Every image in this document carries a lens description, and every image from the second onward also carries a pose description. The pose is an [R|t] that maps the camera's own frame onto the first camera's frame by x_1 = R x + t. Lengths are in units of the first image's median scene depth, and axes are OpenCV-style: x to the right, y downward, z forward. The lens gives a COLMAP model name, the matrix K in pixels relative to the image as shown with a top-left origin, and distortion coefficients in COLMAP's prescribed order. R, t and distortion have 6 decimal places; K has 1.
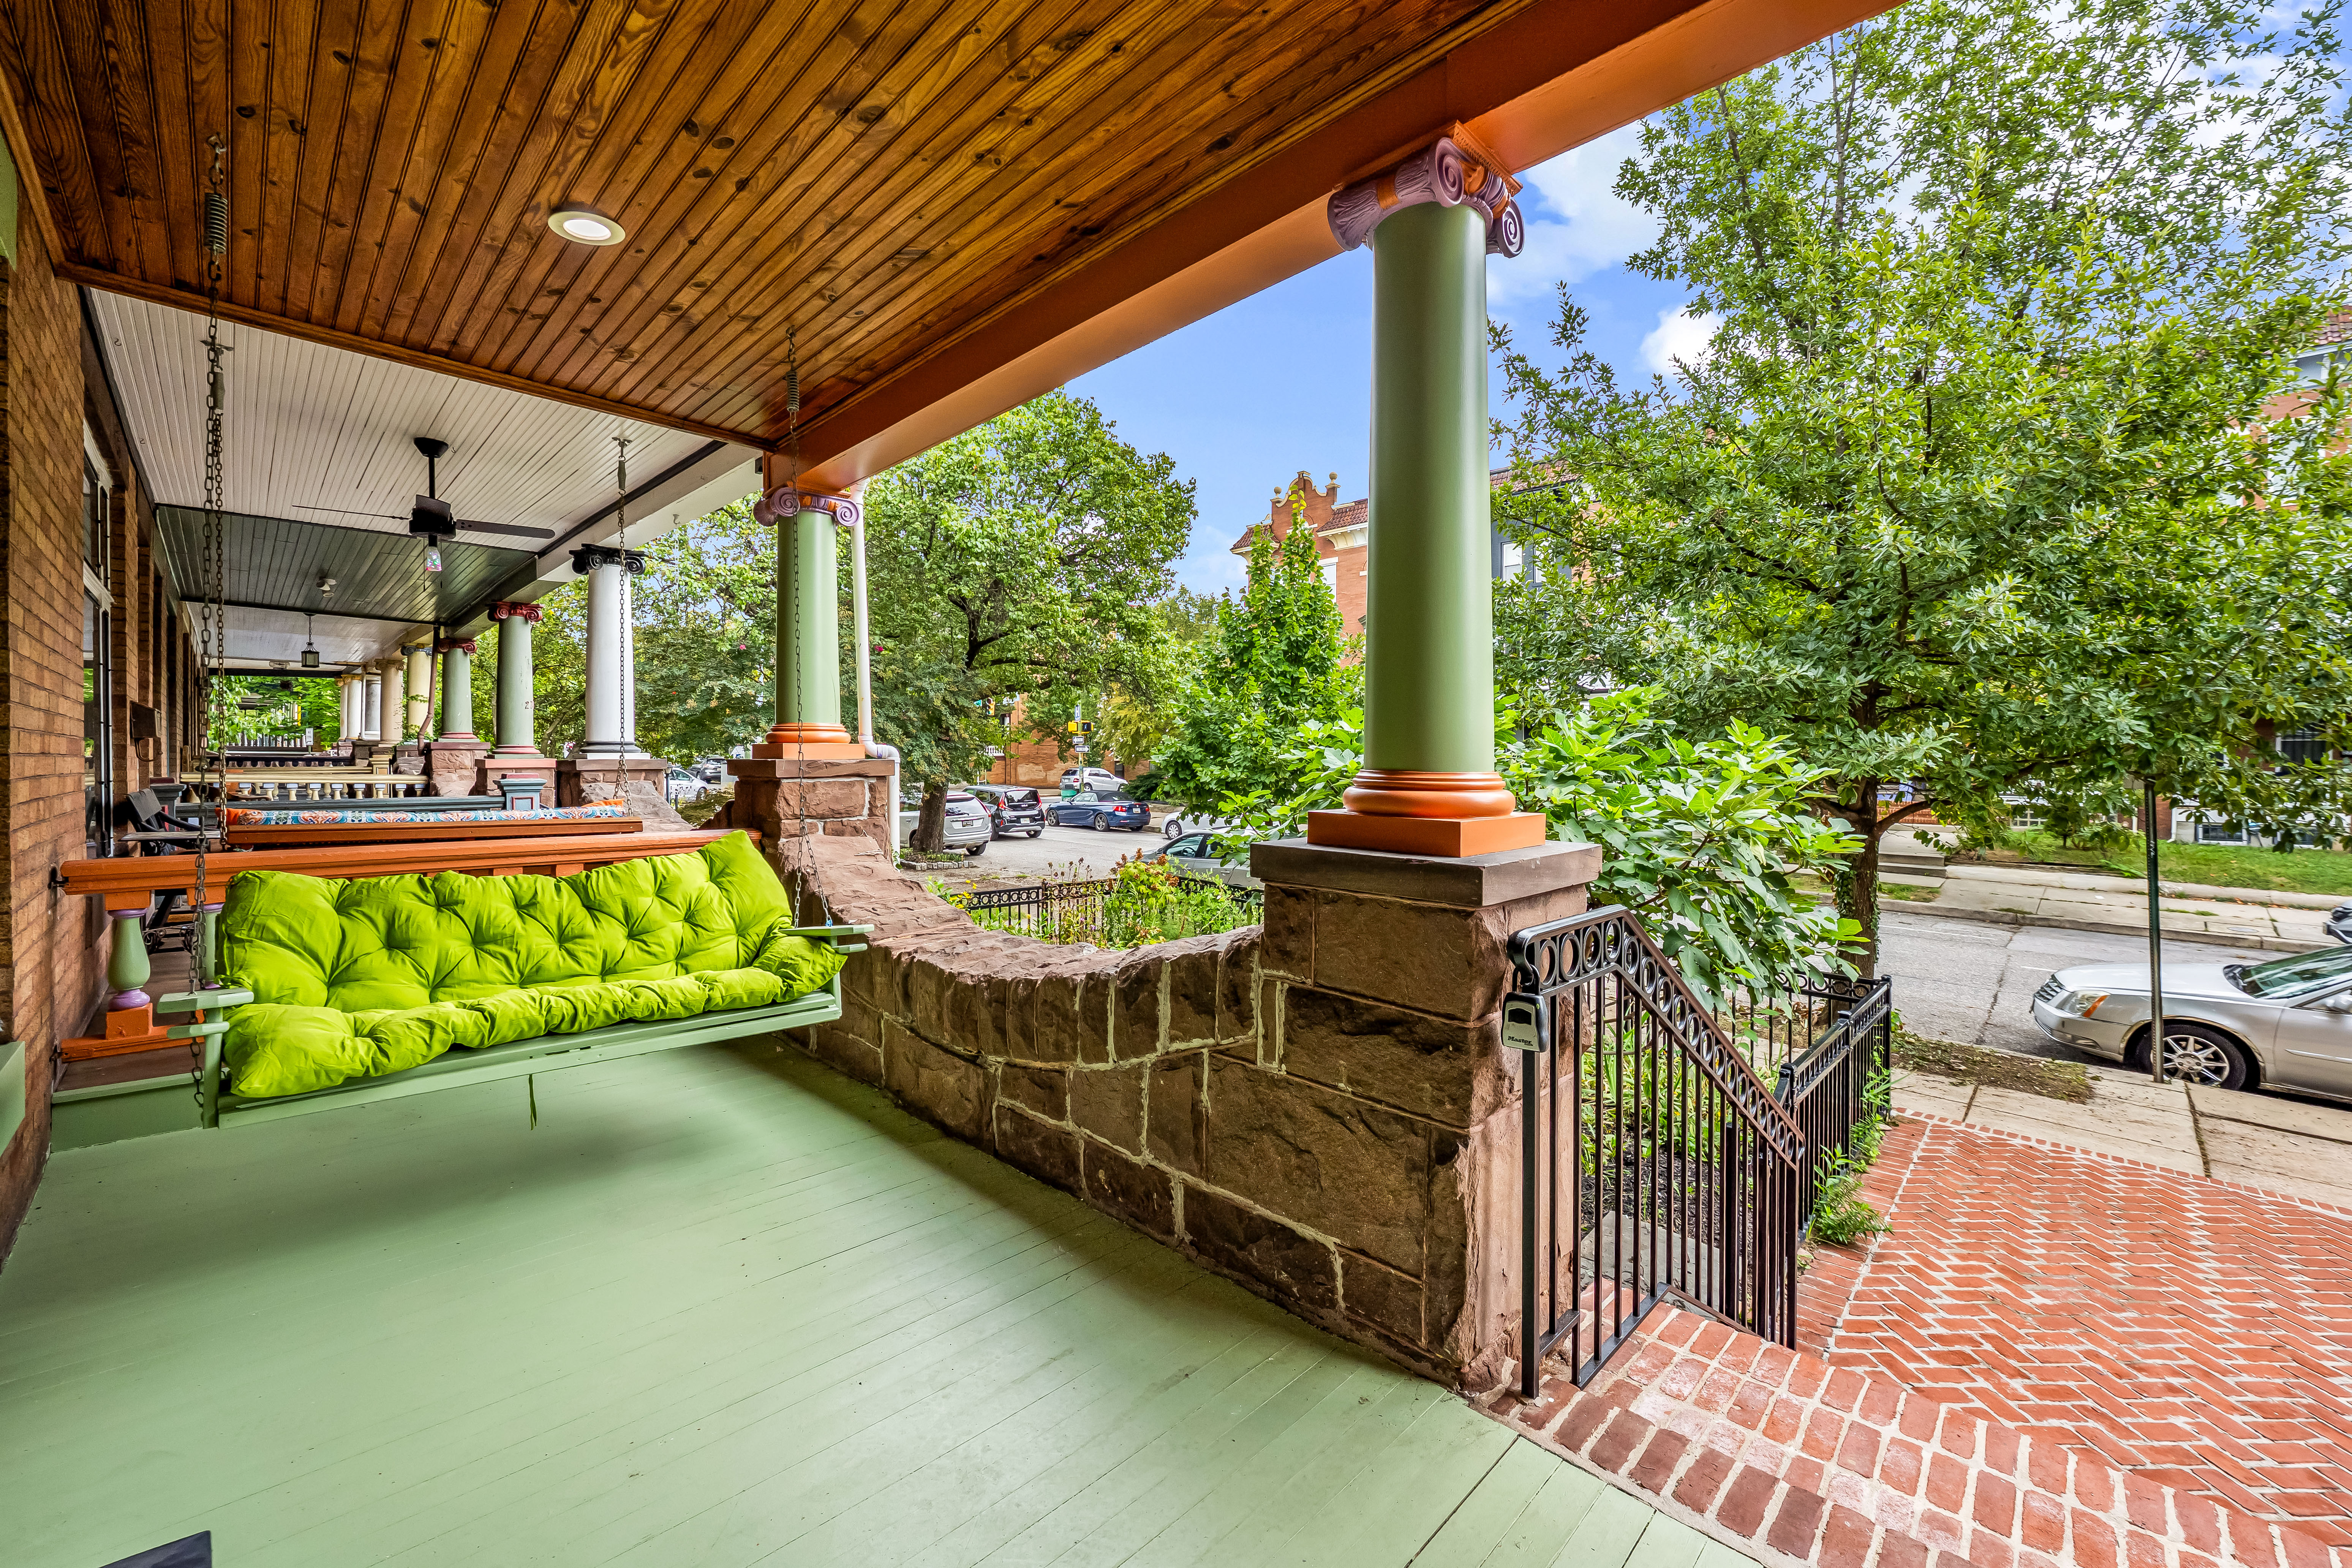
lens RADIAL K [[948.3, 0, 1176.1], [0, 948.3, 771.6], [0, 0, 1]] dist [-0.005530, -0.000294]
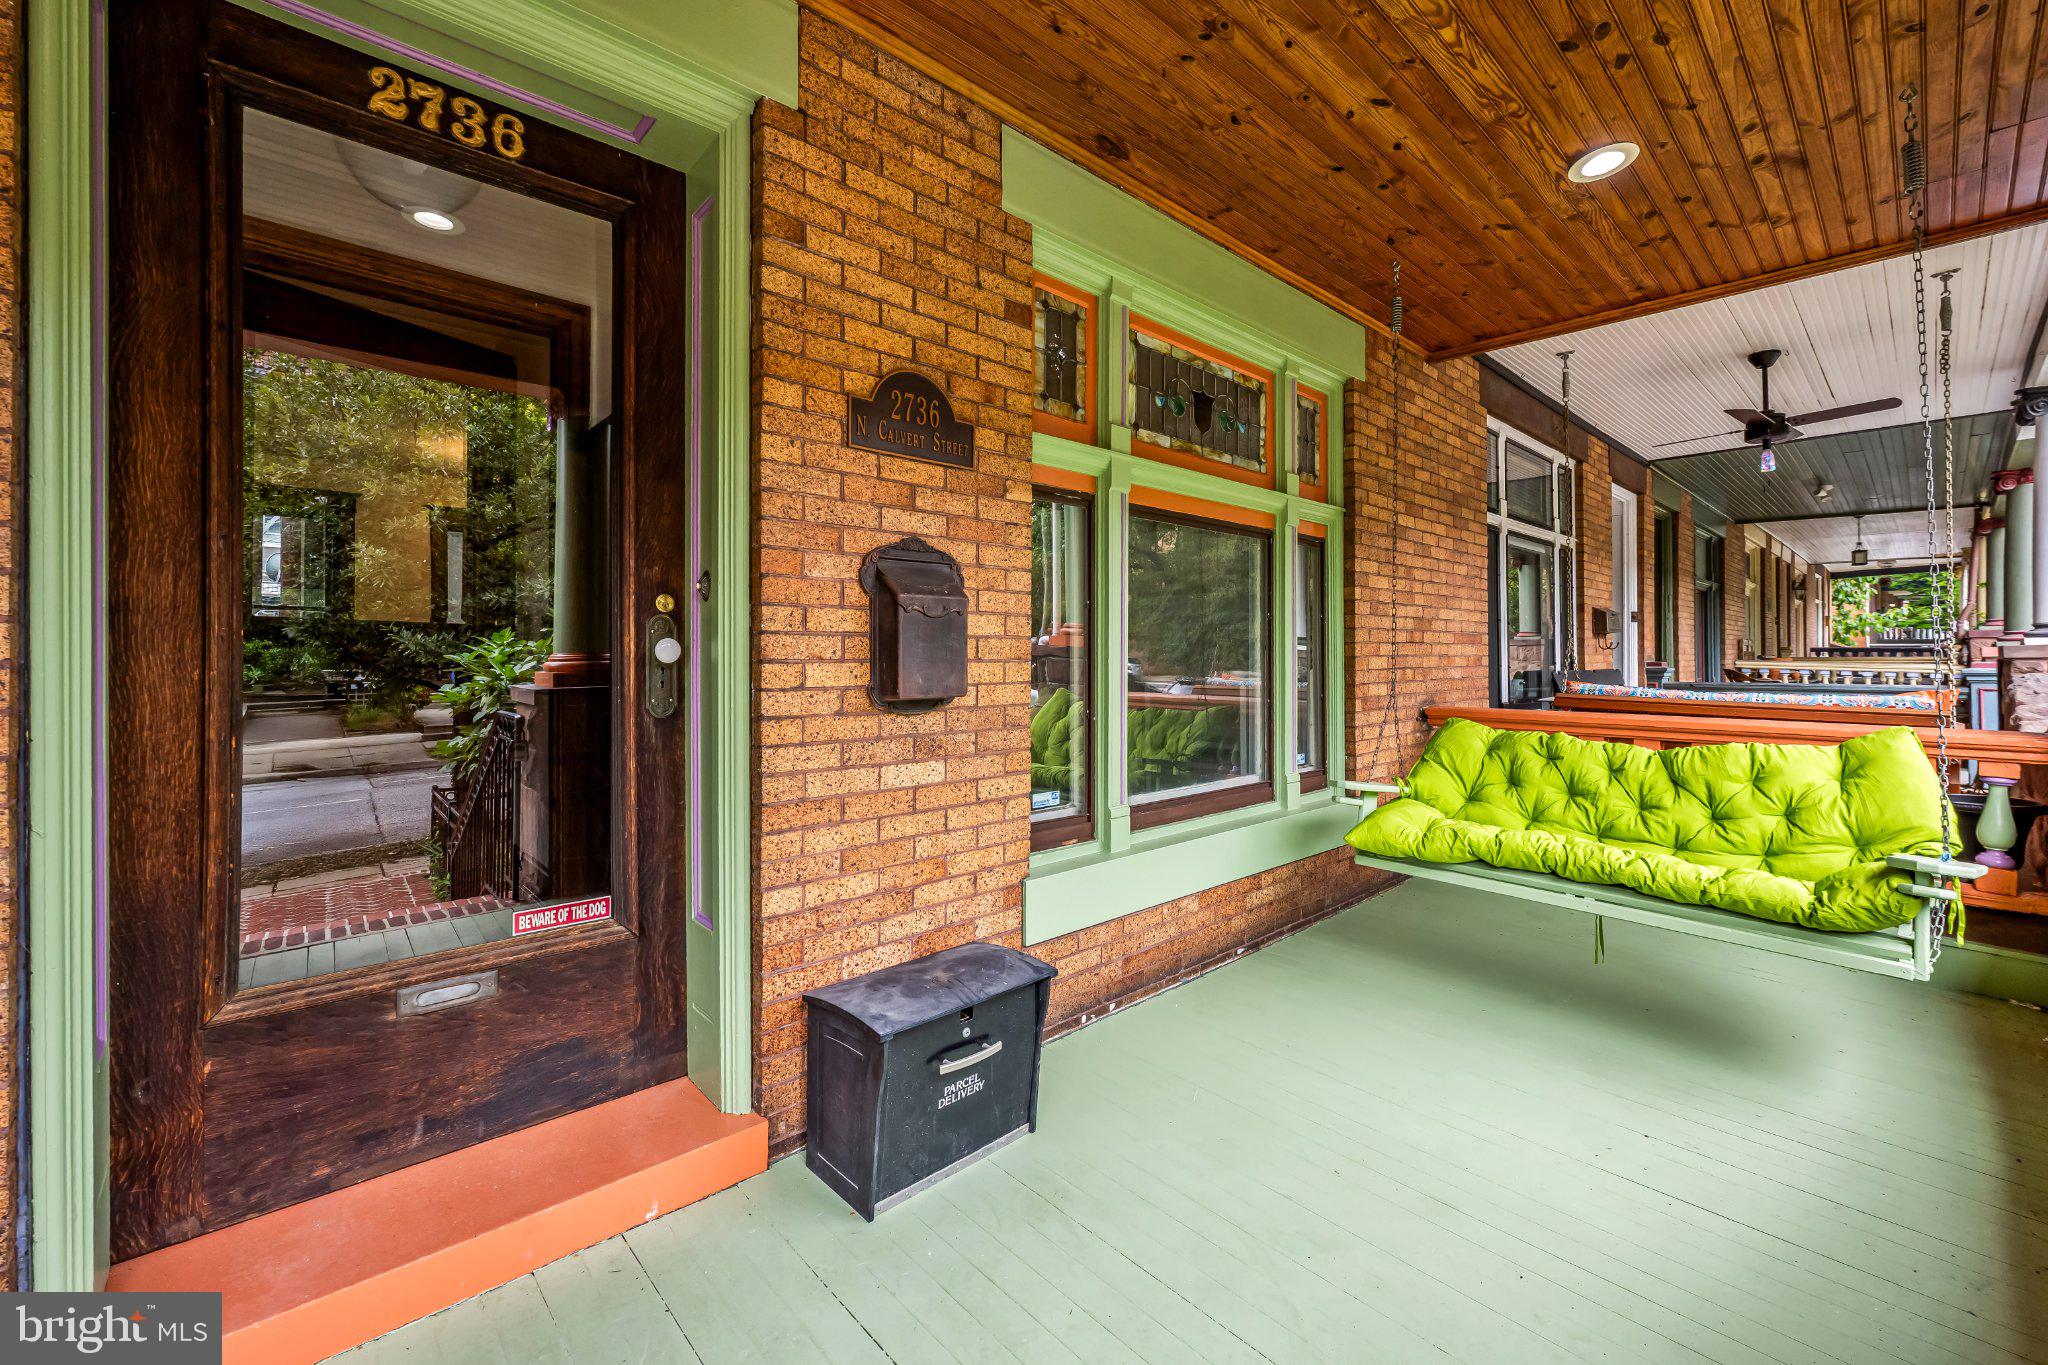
lens RADIAL K [[825.8, 0, 1024.1], [0, 825.8, 671.7], [0, 0, 1]] dist [-0.005530, -0.000294]
pose [[-0.049603, 0.021602, -0.998535, 0.324268], [-0.009977, 0.999705, 0.022123, 0.006674], [0.998719, 0.011060, -0.049373, 0.314196]]
